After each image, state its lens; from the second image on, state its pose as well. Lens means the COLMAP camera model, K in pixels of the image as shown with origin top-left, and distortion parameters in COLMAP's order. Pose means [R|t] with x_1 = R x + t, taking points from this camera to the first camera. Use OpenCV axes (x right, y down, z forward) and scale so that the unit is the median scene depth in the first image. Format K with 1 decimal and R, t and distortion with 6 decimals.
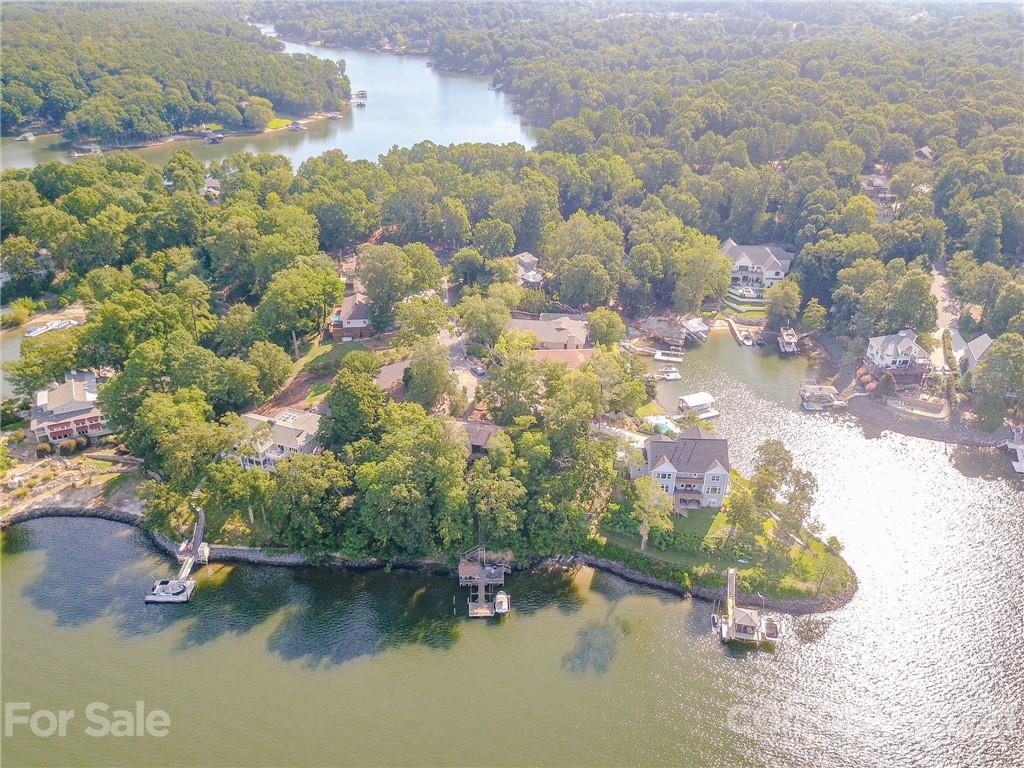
lens RADIAL K [[768.9, 0, 508.9], [0, 768.9, 383.8], [0, 0, 1]] dist [0.020539, -0.001088]
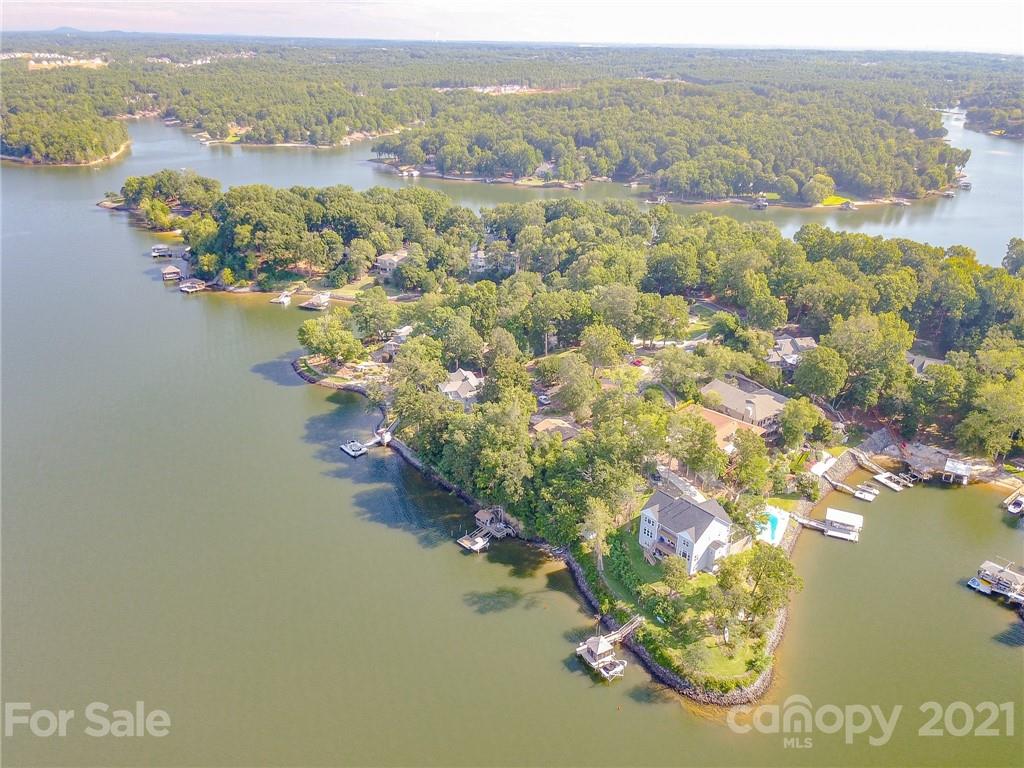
lens RADIAL K [[768.9, 0, 505.7], [0, 768.9, 385.7], [0, 0, 1]] dist [0.020539, -0.001088]
pose [[0.660714, 0.298851, -0.688582, 0.775527], [-0.356633, 0.932161, 0.062367, -0.054633], [0.660508, 0.204364, 0.722471, 0.044791]]
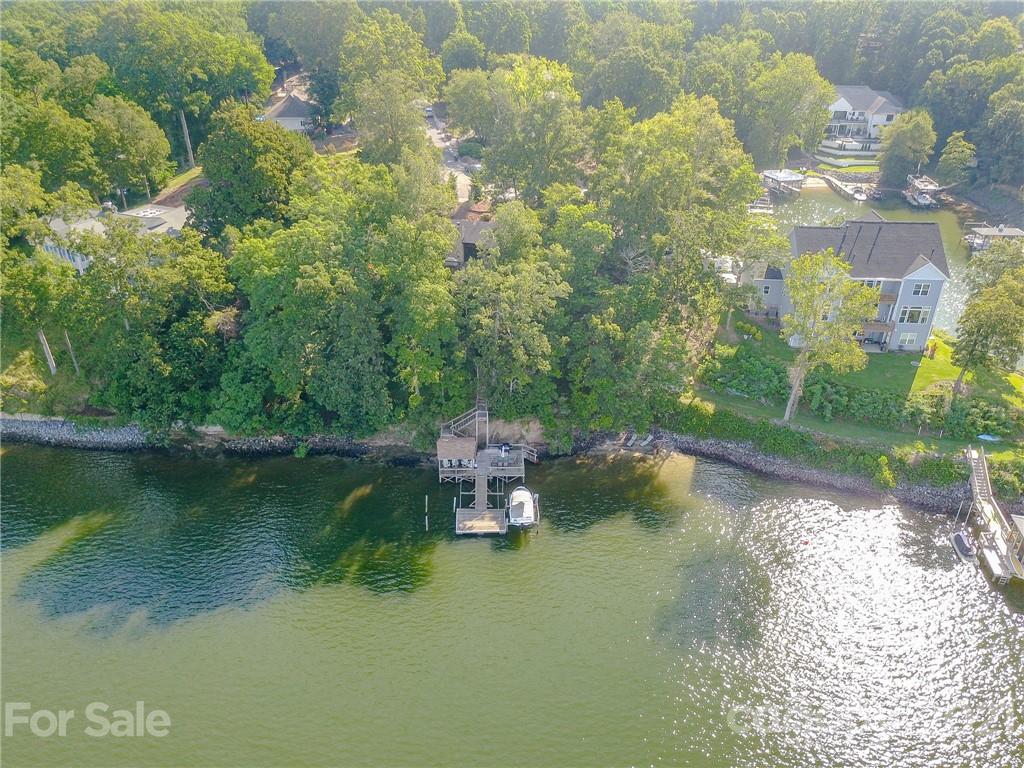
lens RADIAL K [[768.9, 0, 510.2], [0, 768.9, 383.1], [0, 0, 1]] dist [0.020539, -0.001088]
pose [[0.999987, 0.004255, 0.002637, -0.017304], [-0.004246, 0.999986, -0.003134, 0.193522], [-0.002650, 0.003123, 0.999992, 0.475825]]
